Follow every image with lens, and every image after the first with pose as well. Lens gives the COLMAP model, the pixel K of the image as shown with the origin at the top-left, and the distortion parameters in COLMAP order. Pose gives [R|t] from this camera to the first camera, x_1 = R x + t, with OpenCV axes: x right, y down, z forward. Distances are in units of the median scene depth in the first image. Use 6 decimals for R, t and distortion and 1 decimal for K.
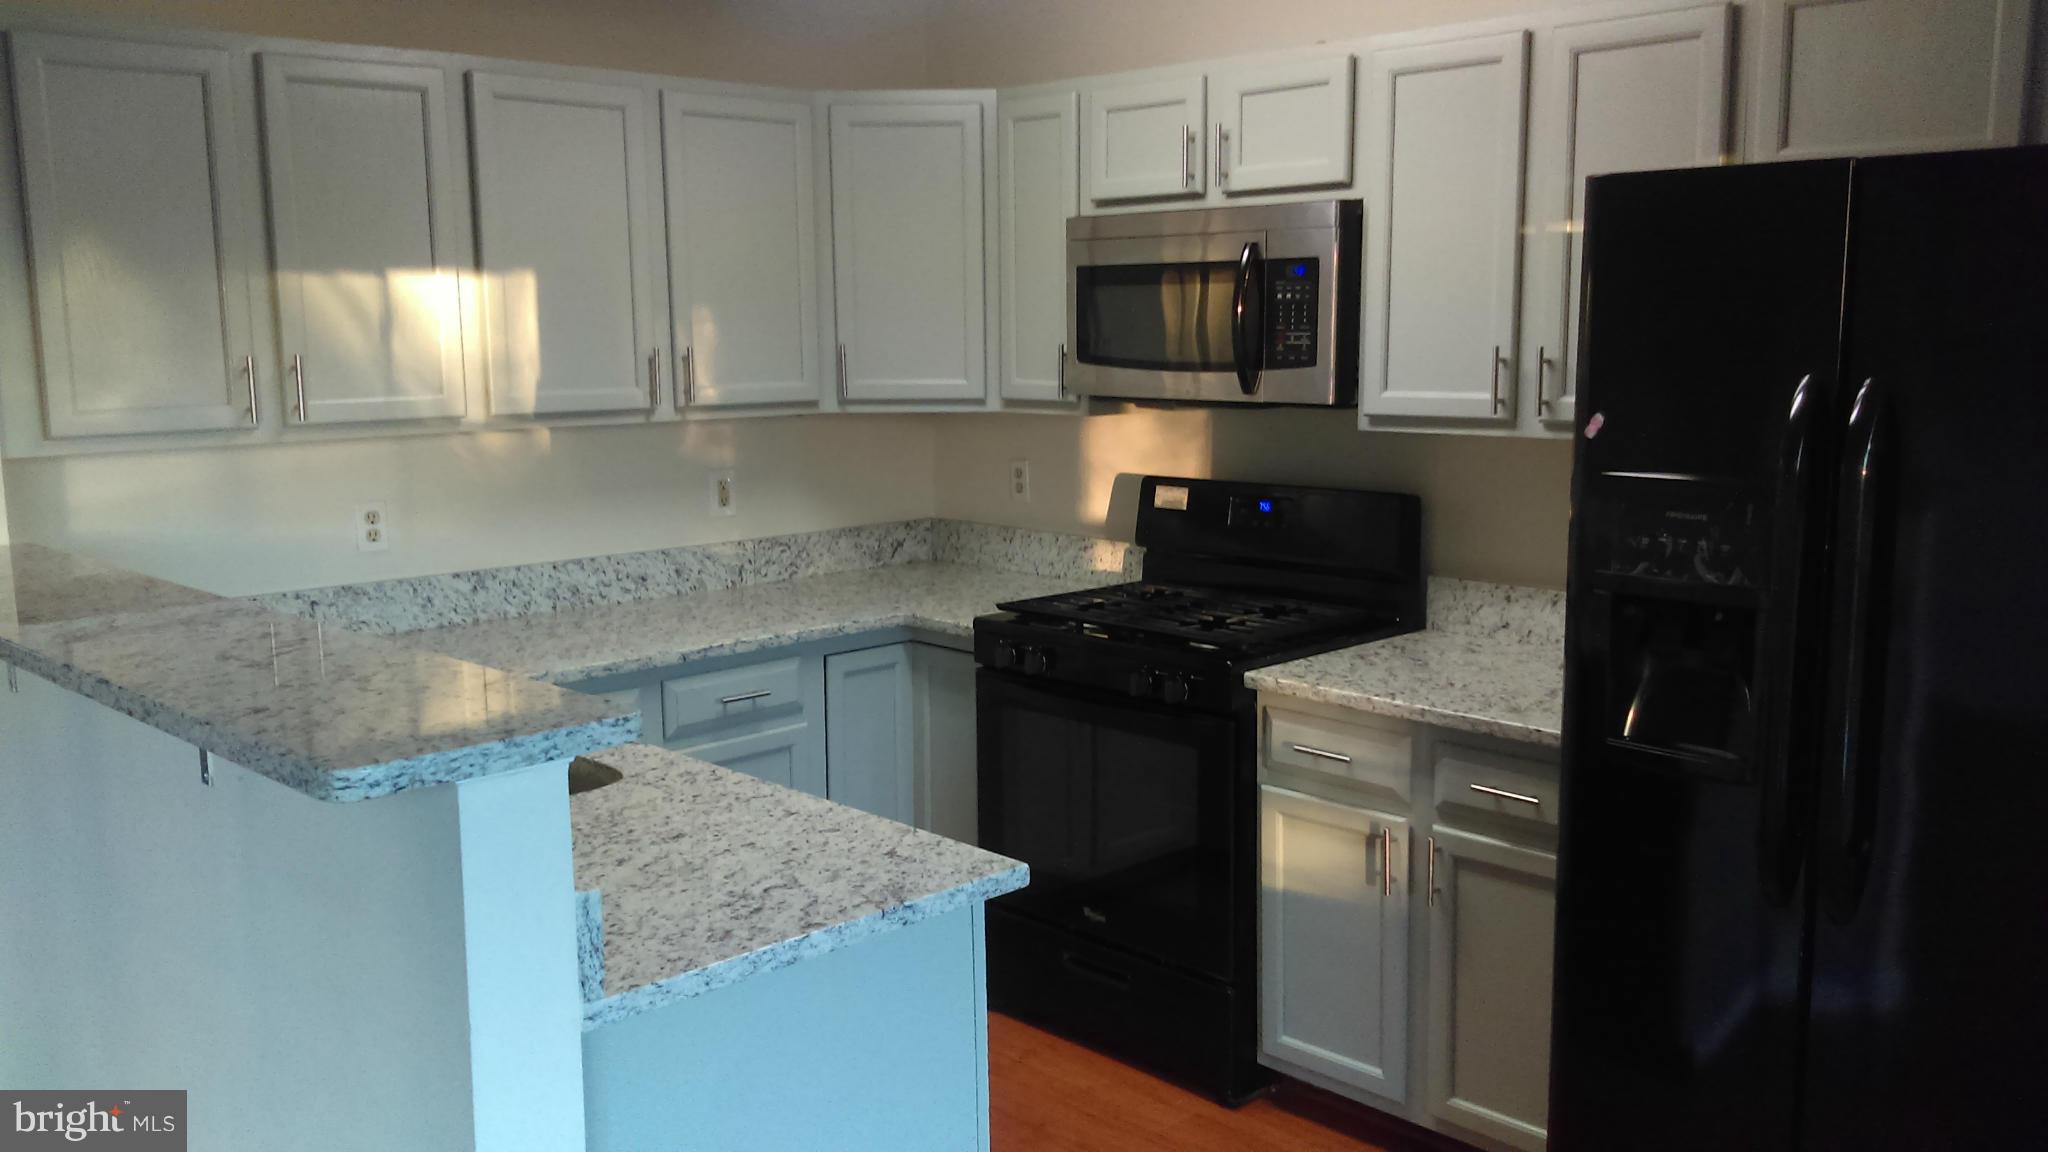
lens RADIAL K [[1779.0, 0, 1024.0], [0, 1779.0, 576.0], [0, 0, 1]] dist [0.125705, -0.302479]
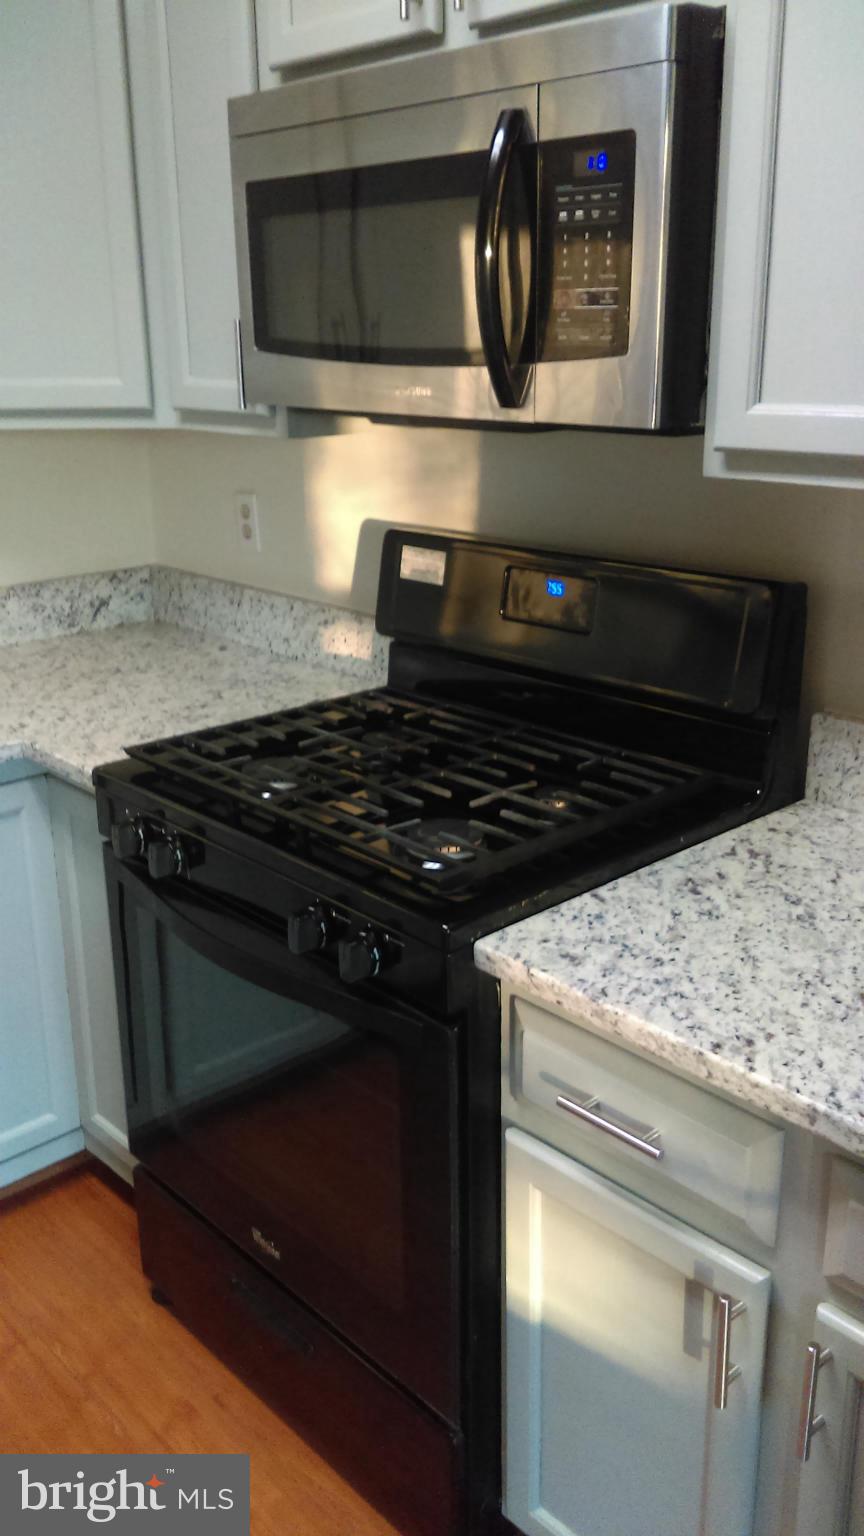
lens RADIAL K [[1334.3, 0, 432.0], [0, 1334.3, 768.0], [0, 0, 1]] dist [0.125705, -0.302479]
pose [[0.999755, 0.003944, -0.021794, 0.106837], [-0.000103, 0.984832, 0.173509, -0.061634], [0.022147, -0.173464, 0.984591, 0.544399]]
